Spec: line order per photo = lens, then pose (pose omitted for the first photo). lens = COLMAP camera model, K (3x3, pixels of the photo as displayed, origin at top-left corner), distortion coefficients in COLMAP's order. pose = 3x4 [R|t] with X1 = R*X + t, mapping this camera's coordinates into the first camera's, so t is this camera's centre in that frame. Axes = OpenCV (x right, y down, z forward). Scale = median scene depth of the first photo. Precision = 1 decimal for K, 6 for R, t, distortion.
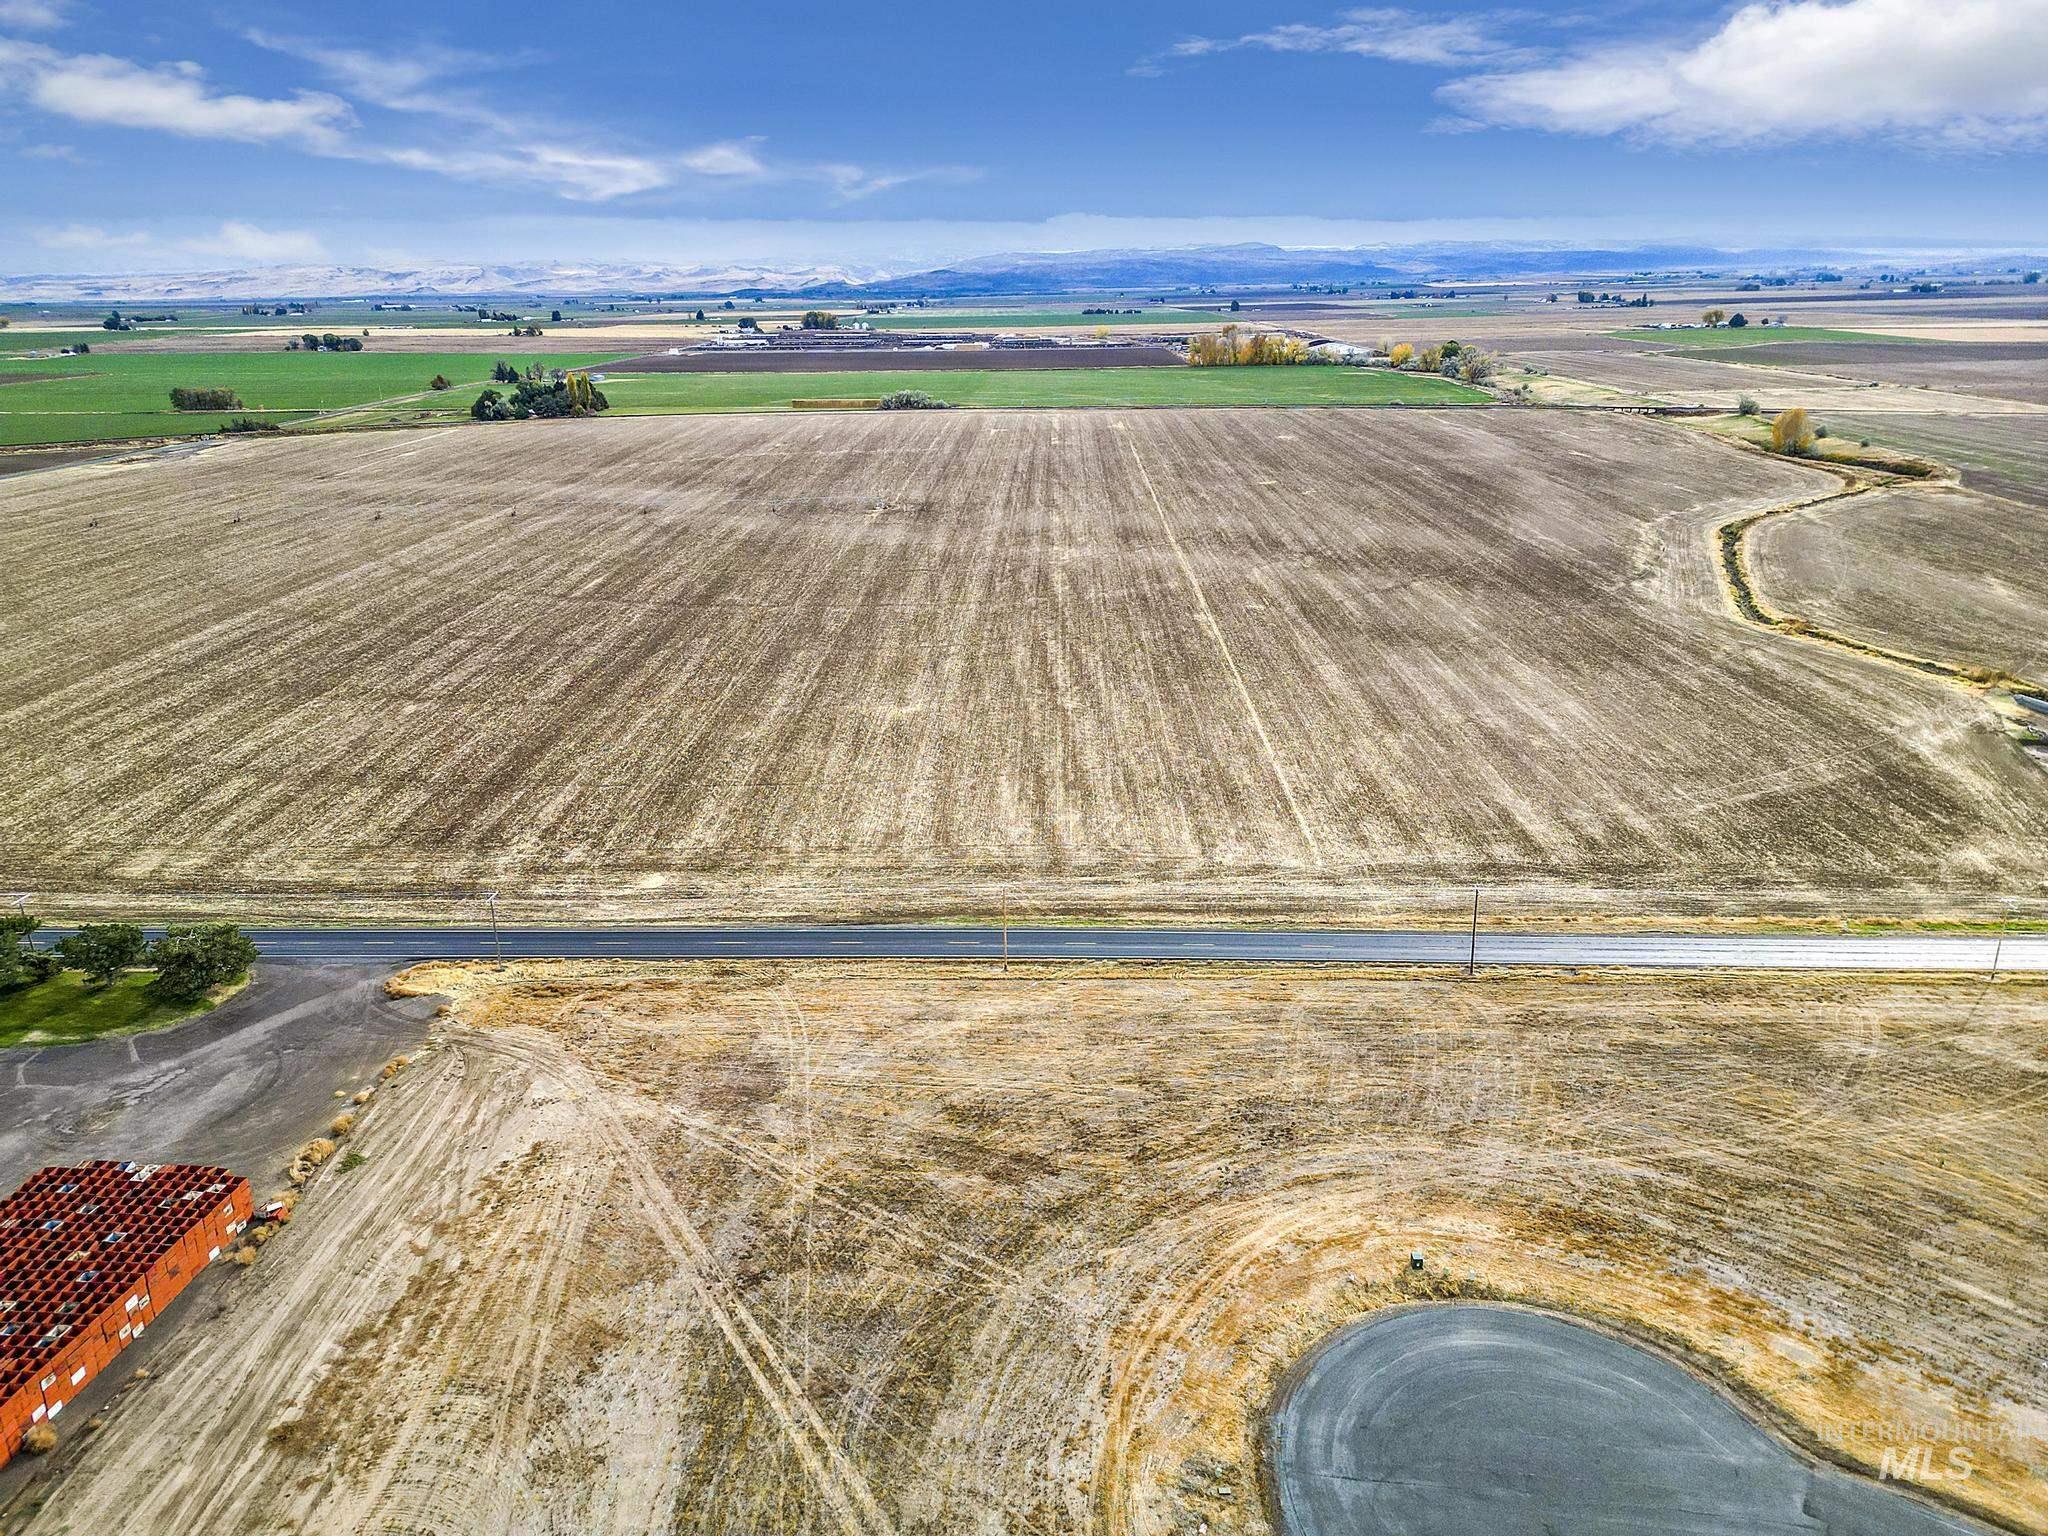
lens RADIAL K [[1418.2, 0, 1024.1], [0, 1418.2, 775.5], [0, 0, 1]] dist [0.089714, -0.093921]
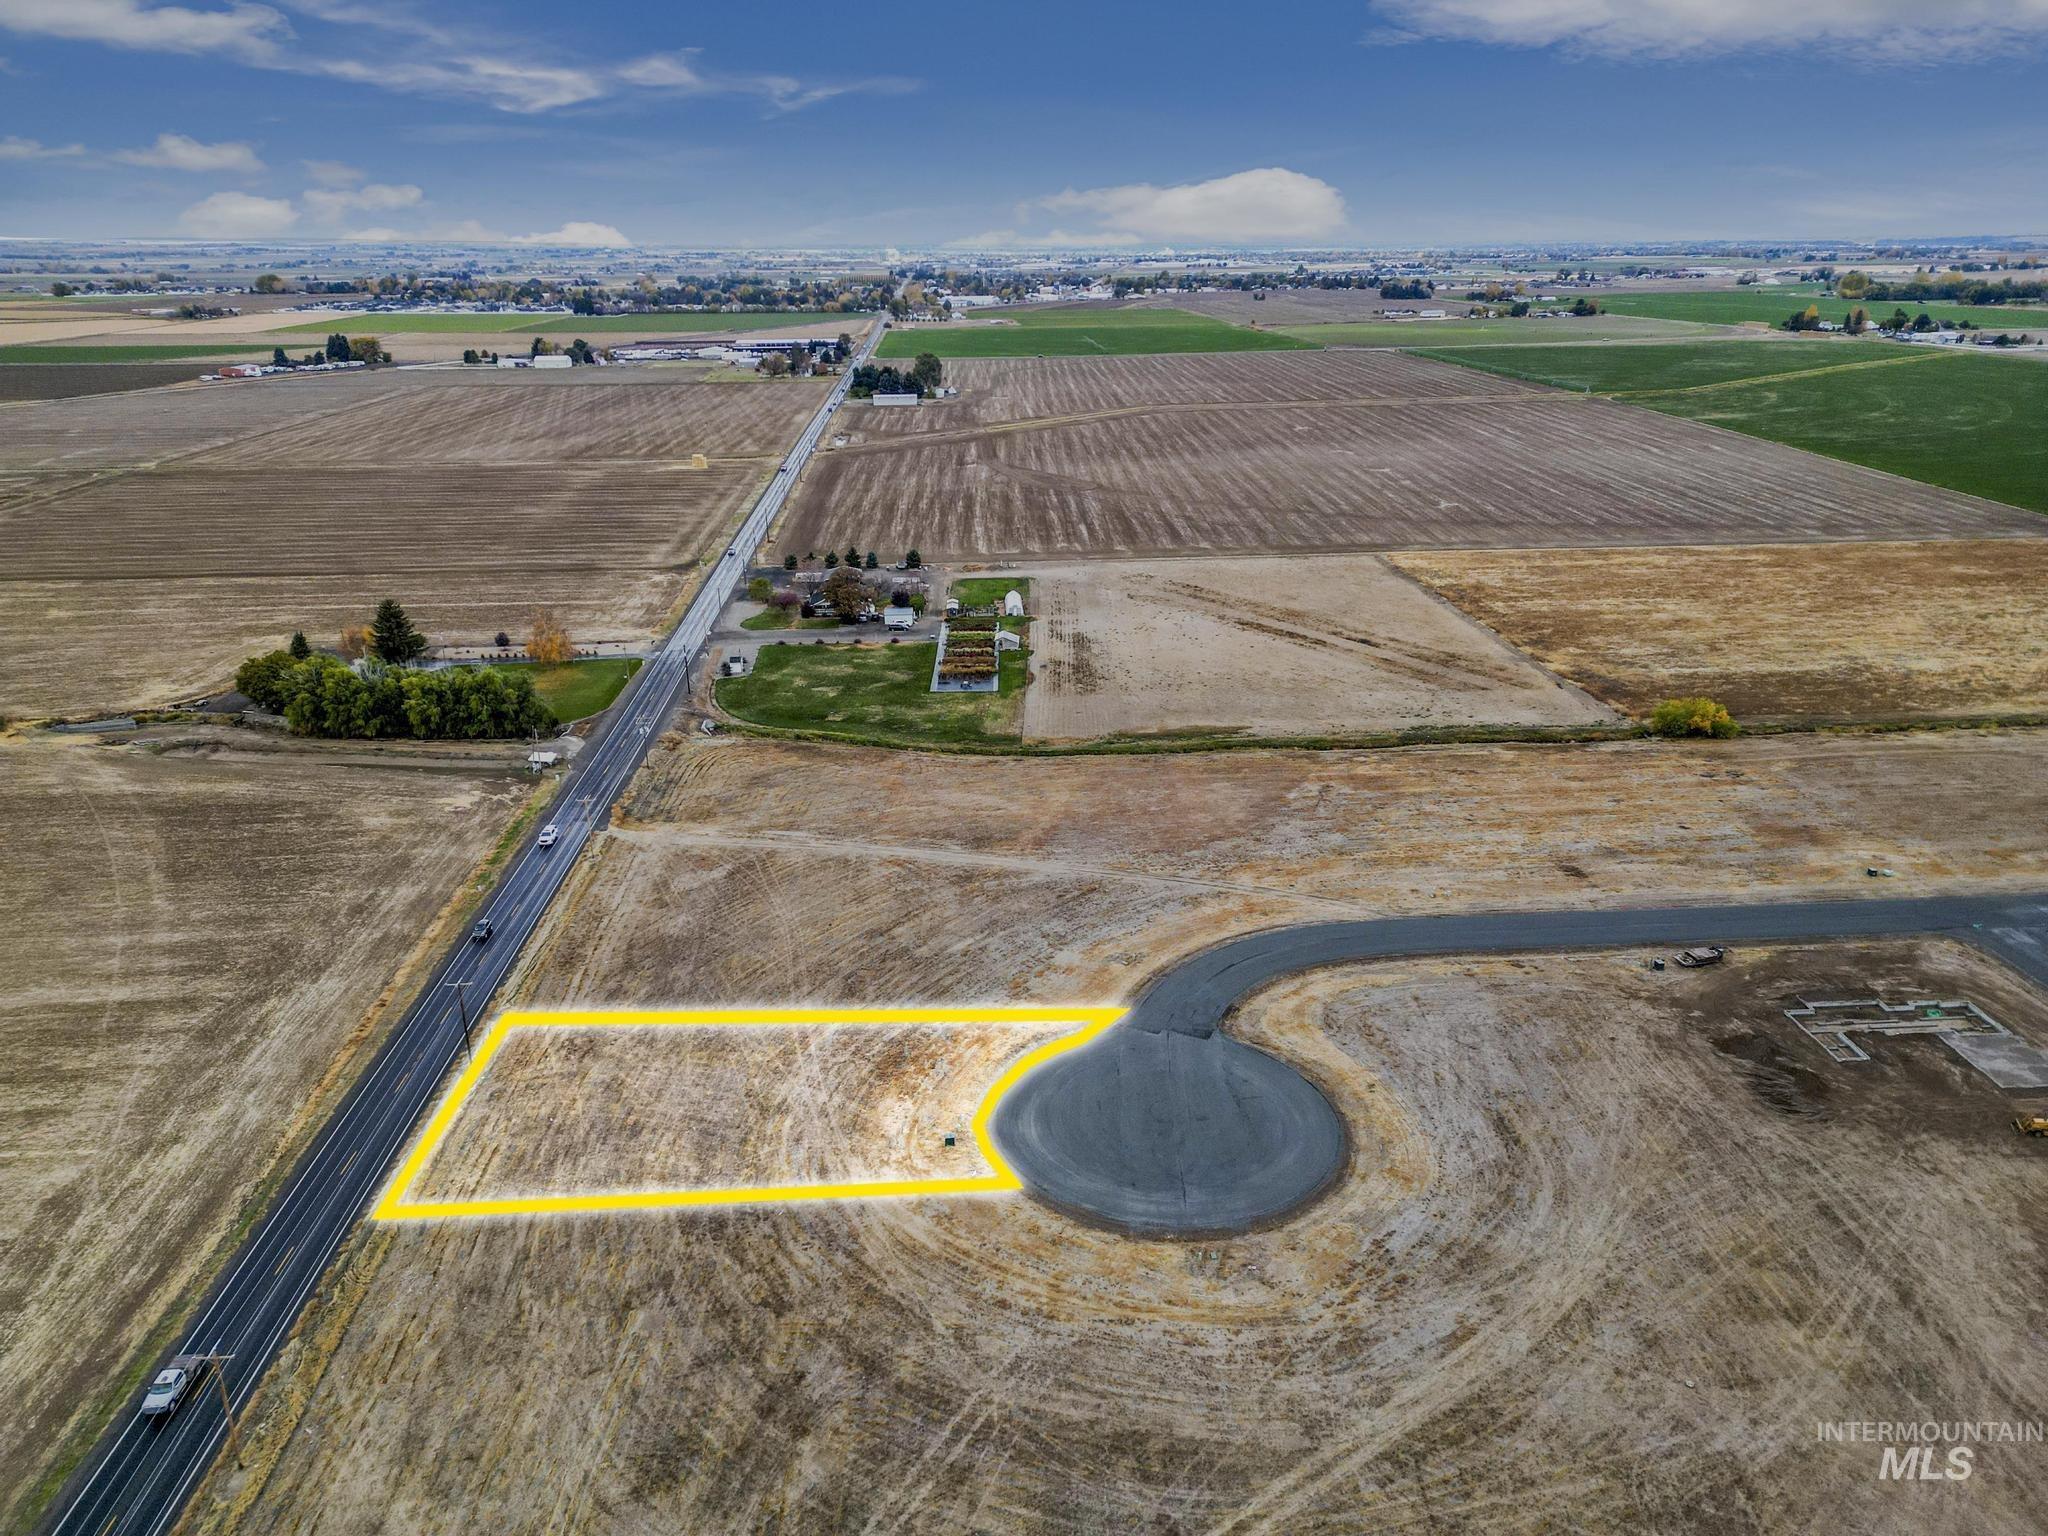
lens RADIAL K [[1418.2, 0, 1024.1], [0, 1418.2, 775.5], [0, 0, 1]] dist [0.089714, -0.093921]
pose [[-0.094382, -0.327517, 0.940119, -0.697388], [0.338078, 0.877671, 0.339702, -0.292339], [-0.936373, 0.349896, 0.027890, 0.730436]]
